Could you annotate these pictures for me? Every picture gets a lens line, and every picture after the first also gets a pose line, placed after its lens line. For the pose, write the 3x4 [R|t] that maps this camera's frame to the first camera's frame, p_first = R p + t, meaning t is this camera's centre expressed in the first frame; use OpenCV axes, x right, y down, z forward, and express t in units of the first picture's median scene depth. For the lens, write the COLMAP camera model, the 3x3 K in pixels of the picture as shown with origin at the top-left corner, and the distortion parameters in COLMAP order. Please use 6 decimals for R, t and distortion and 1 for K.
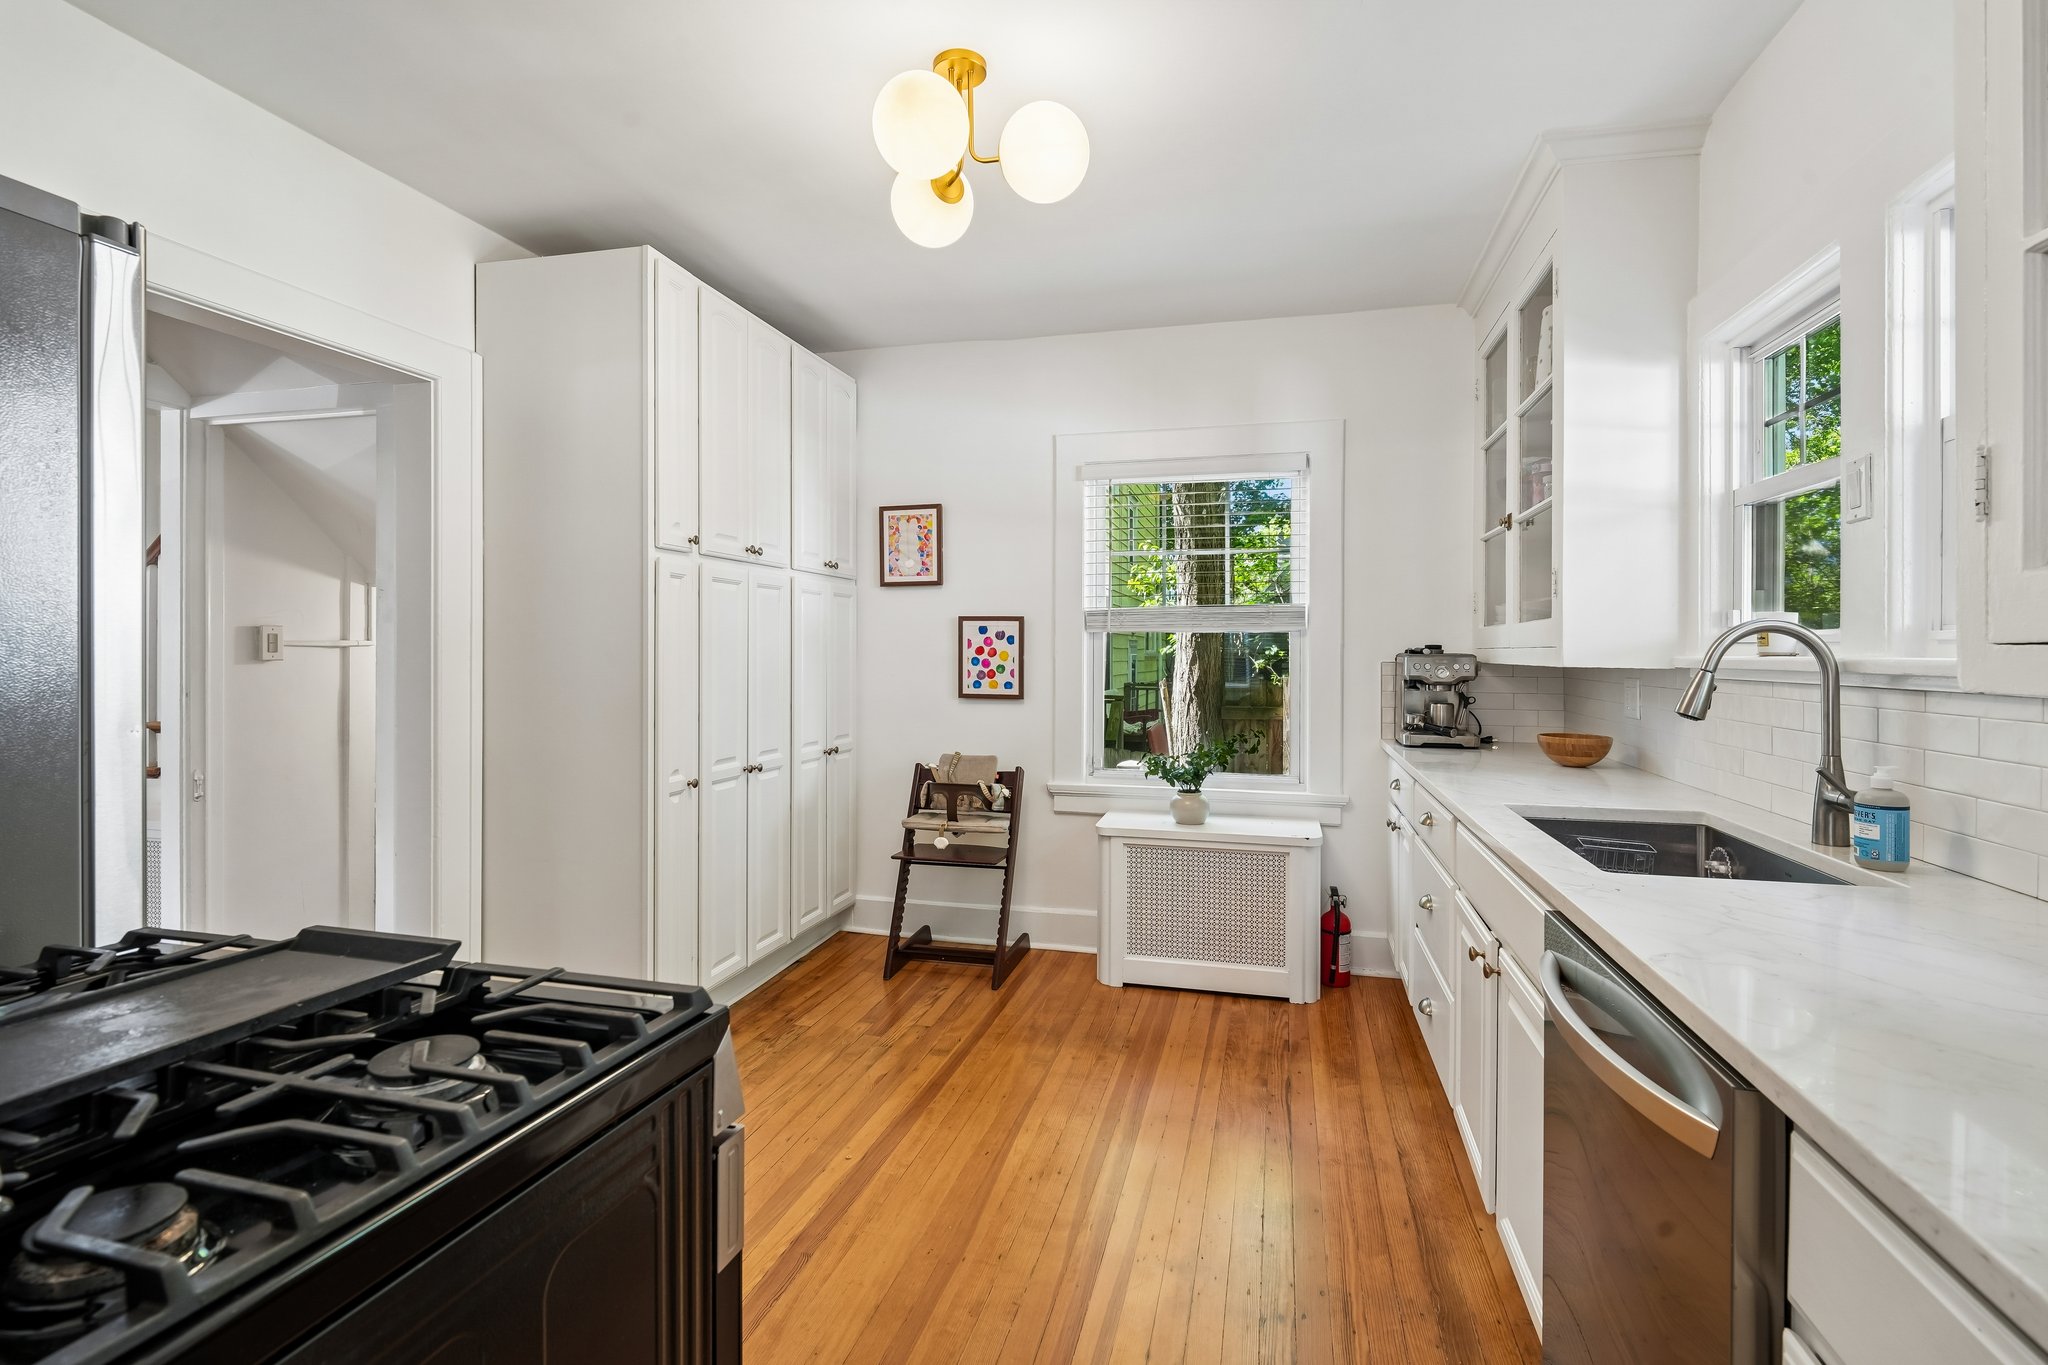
lens RADIAL K [[947.8, 0, 1037.9], [0, 947.8, 674.2], [0, 0, 1]] dist [-0.003220, -0.000588]
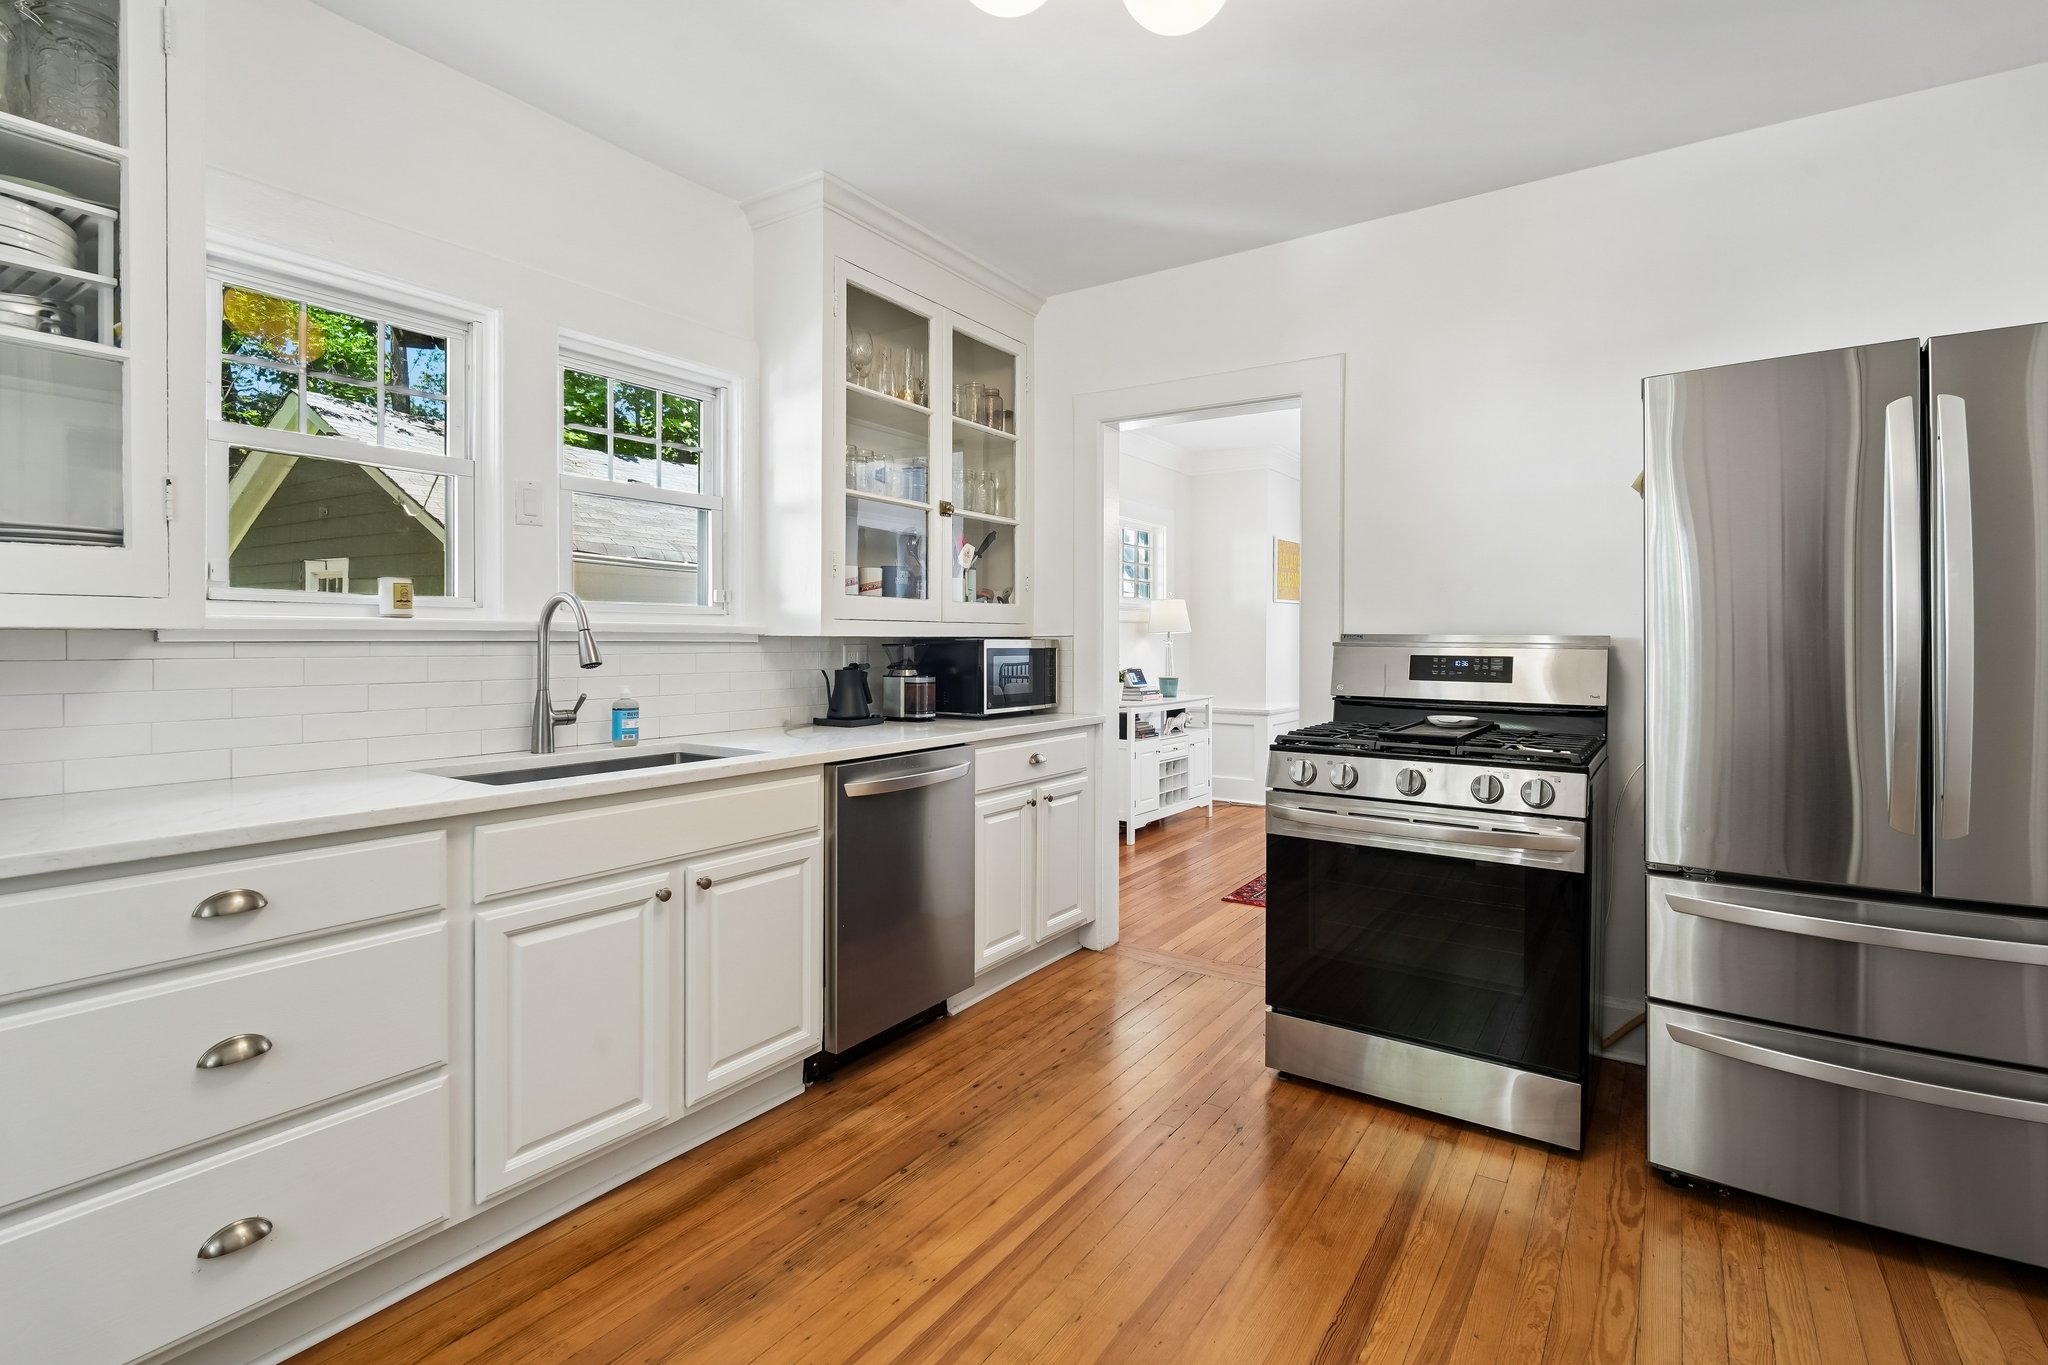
lens RADIAL K [[975.7, 0, 1031.5], [0, 975.7, 647.5], [0, 0, 1]] dist [-0.003162, -0.000398]
pose [[-0.944569, -0.010918, 0.328133, -0.183461], [-0.000809, 0.999521, 0.030926, -0.012330], [-0.328313, 0.028946, -0.944125, 1.186549]]
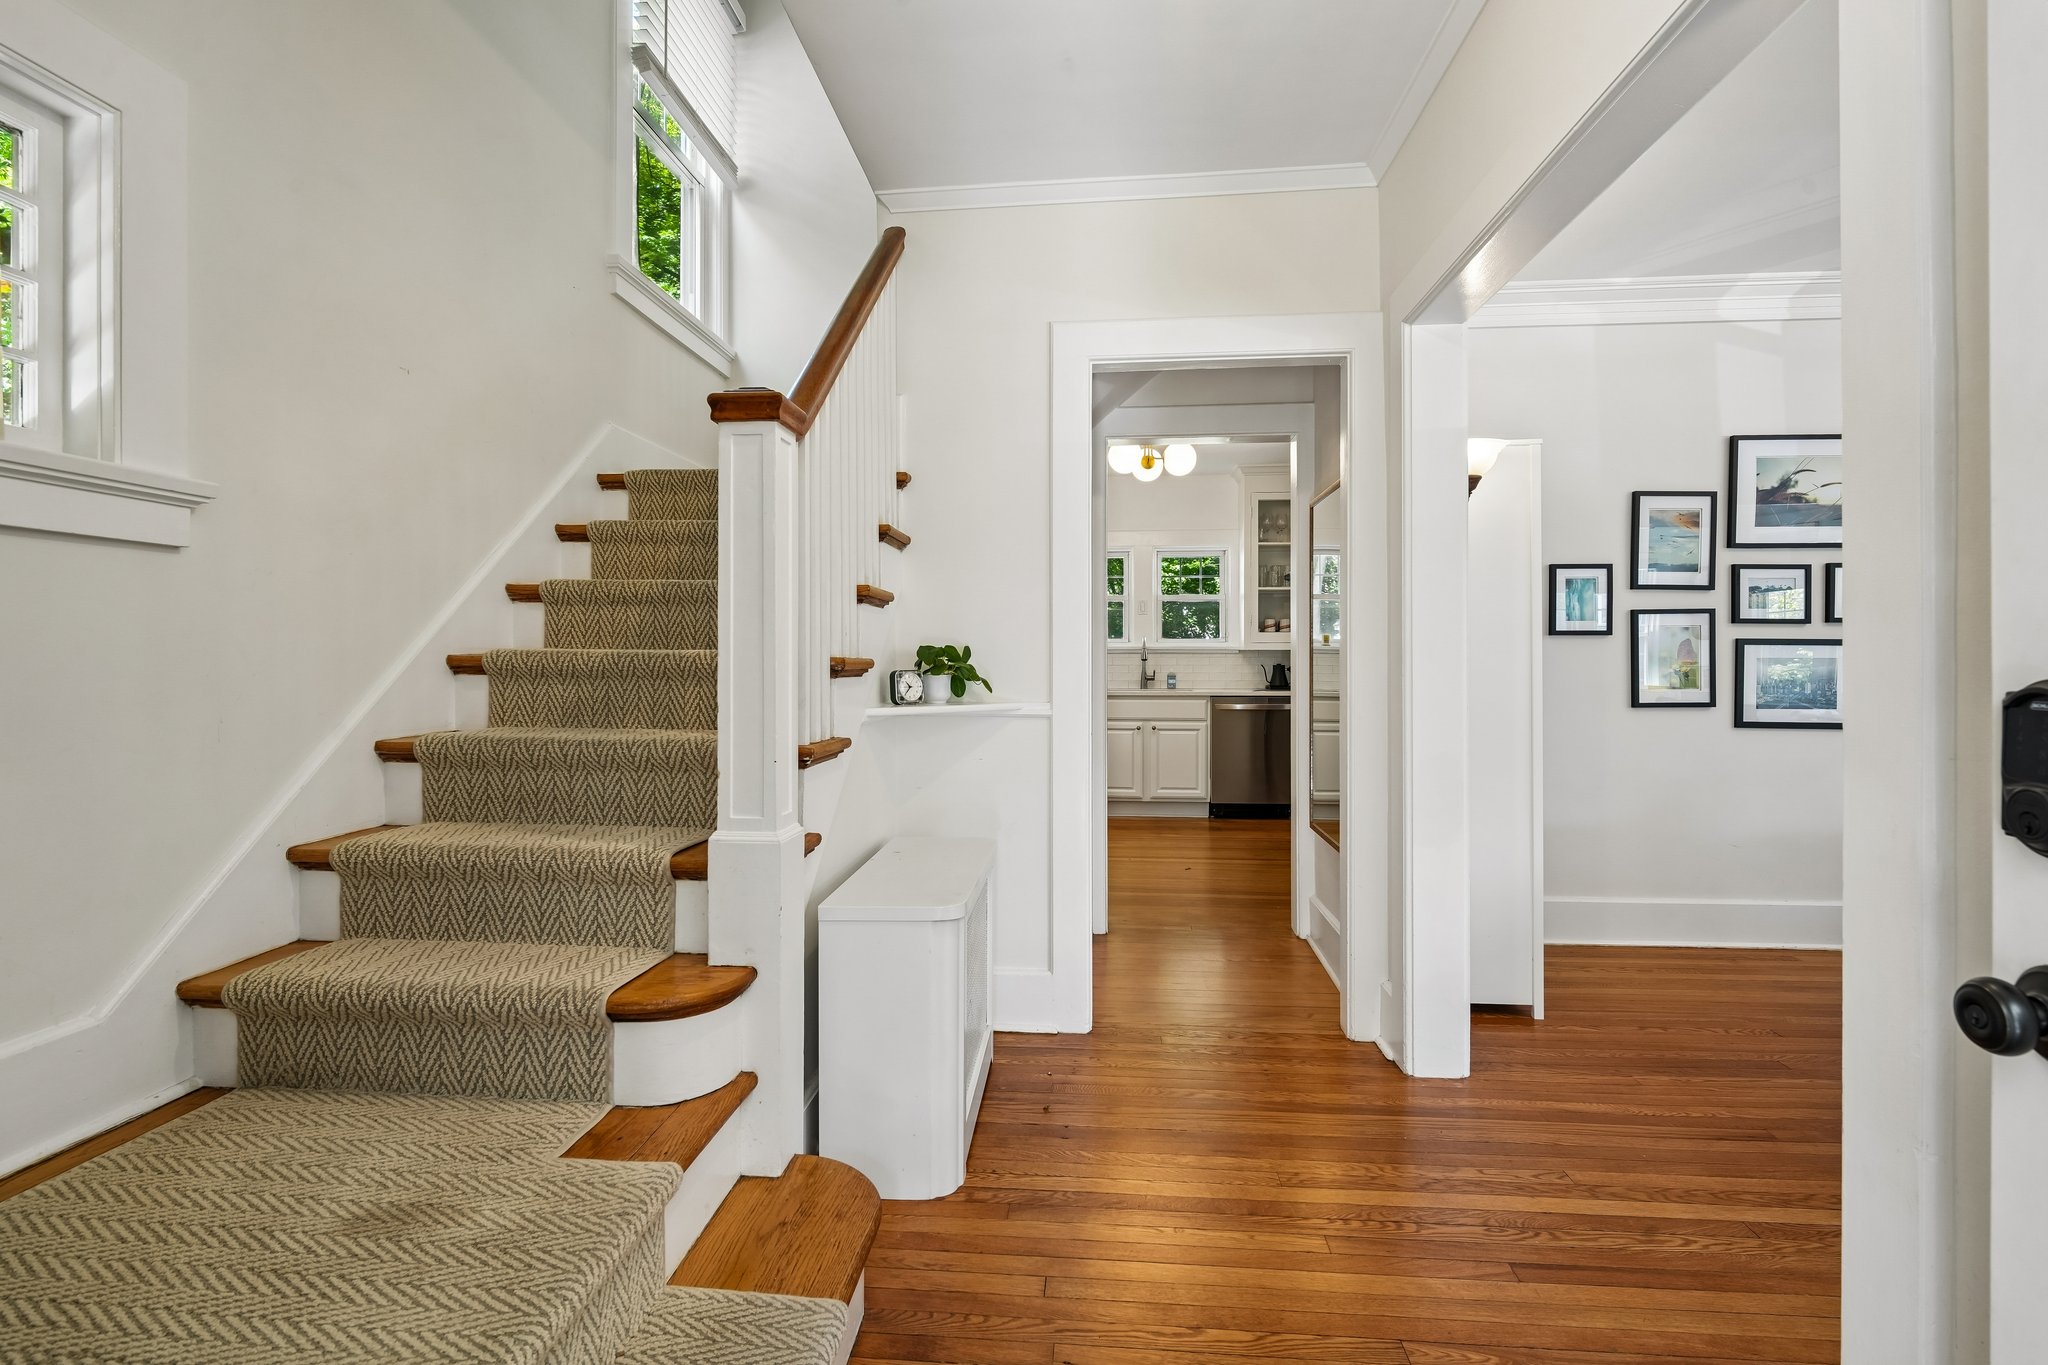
lens RADIAL K [[958.9, 0, 1010.8], [0, 958.9, 676.4], [0, 0, 1]] dist [-0.005837, -0.000471]
pose [[-0.152800, -0.018581, 0.988082, -1.892269], [0.021917, 0.999514, 0.022185, 0.007014], [-0.988014, 0.025046, -0.152318, 1.259740]]
